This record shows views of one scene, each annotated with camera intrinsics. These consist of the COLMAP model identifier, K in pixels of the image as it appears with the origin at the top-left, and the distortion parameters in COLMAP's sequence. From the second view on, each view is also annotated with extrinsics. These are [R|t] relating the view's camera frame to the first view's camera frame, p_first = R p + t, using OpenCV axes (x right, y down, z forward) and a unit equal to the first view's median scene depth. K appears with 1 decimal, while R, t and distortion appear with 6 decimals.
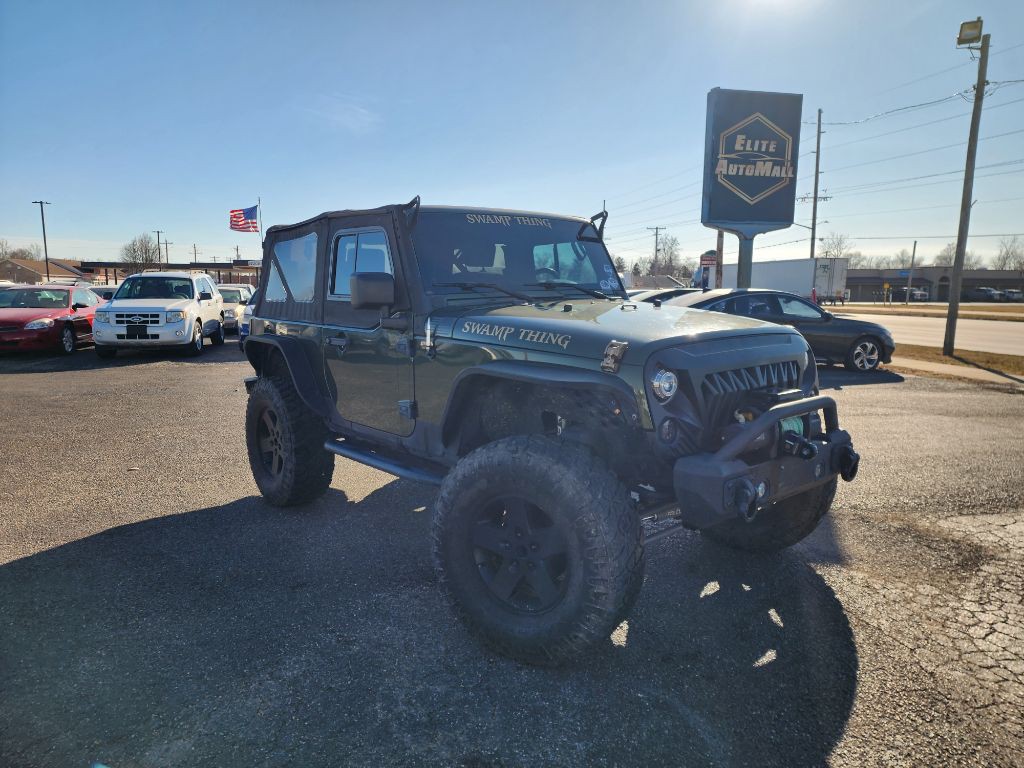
lens RADIAL K [[703.9, 0, 478.1], [0, 703.9, 397.3], [0, 0, 1]] dist [0.070395, -0.050660]
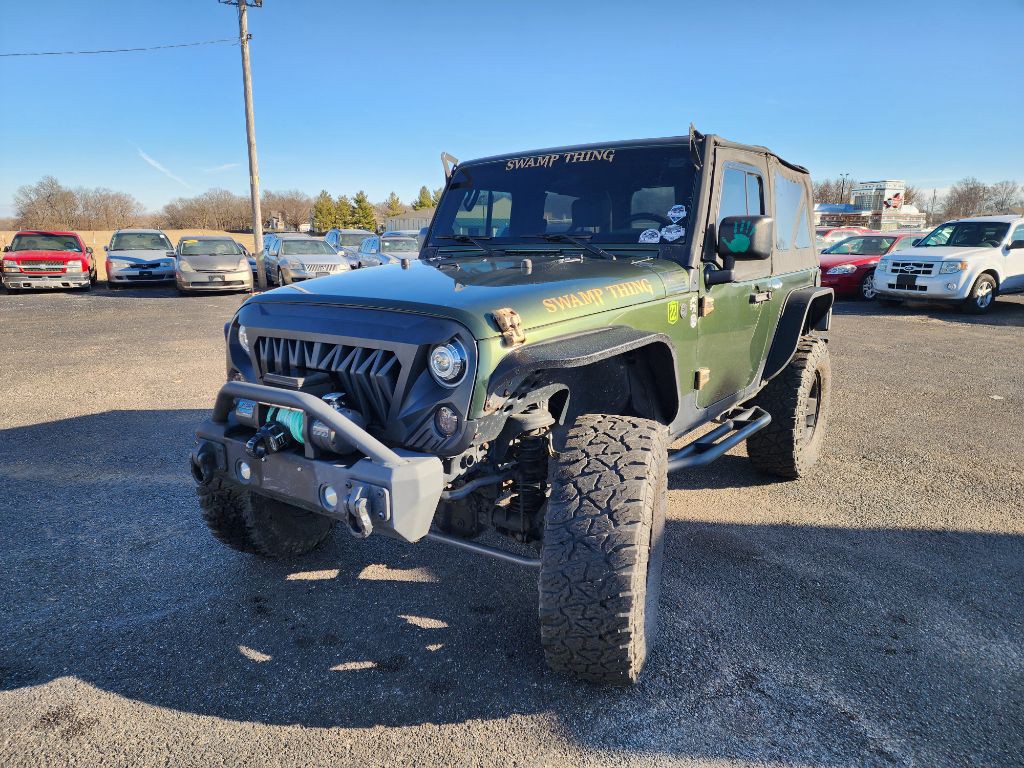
lens RADIAL K [[703.9, 0, 502.0], [0, 703.9, 391.9], [0, 0, 1]] dist [0.070395, -0.050660]
pose [[0.233294, 0.206369, -0.950256, 0.315852], [-0.149325, 0.973233, 0.174698, -0.036746], [0.960873, 0.101141, 0.257865, 0.265134]]
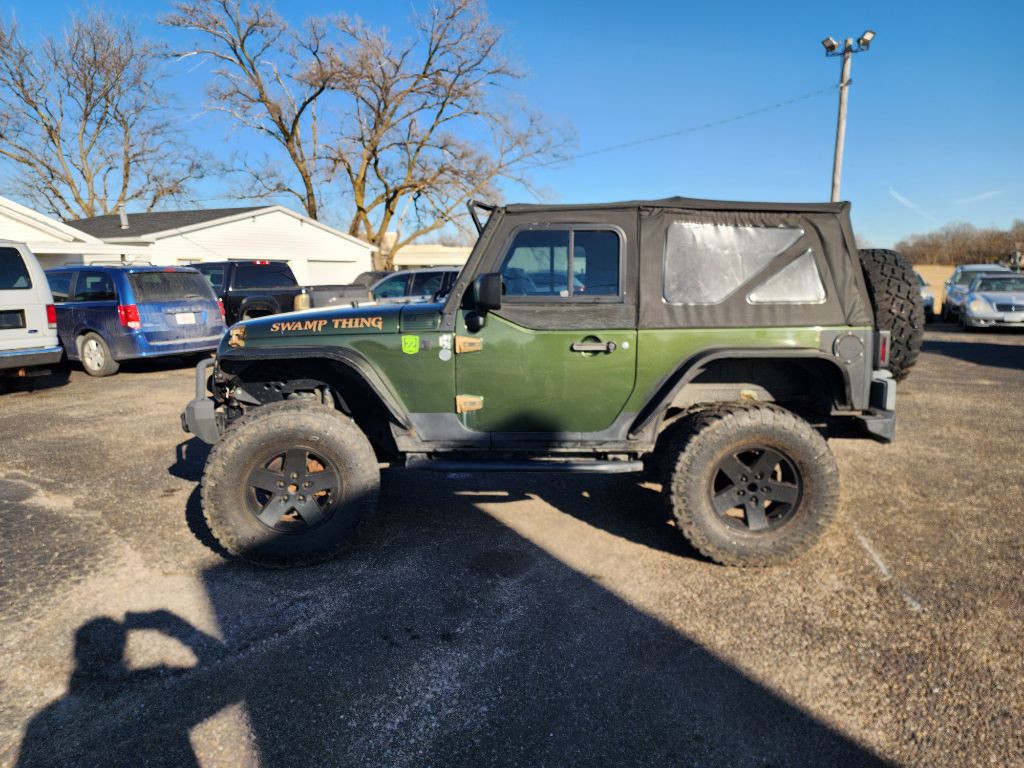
lens RADIAL K [[703.9, 0, 507.5], [0, 703.9, 387.2], [0, 0, 1]] dist [0.070395, -0.050660]
pose [[-0.666258, 0.116491, -0.736566, 0.301629], [-0.118655, 0.958580, 0.258933, -0.099484], [0.736221, 0.259914, -0.624839, 0.619464]]
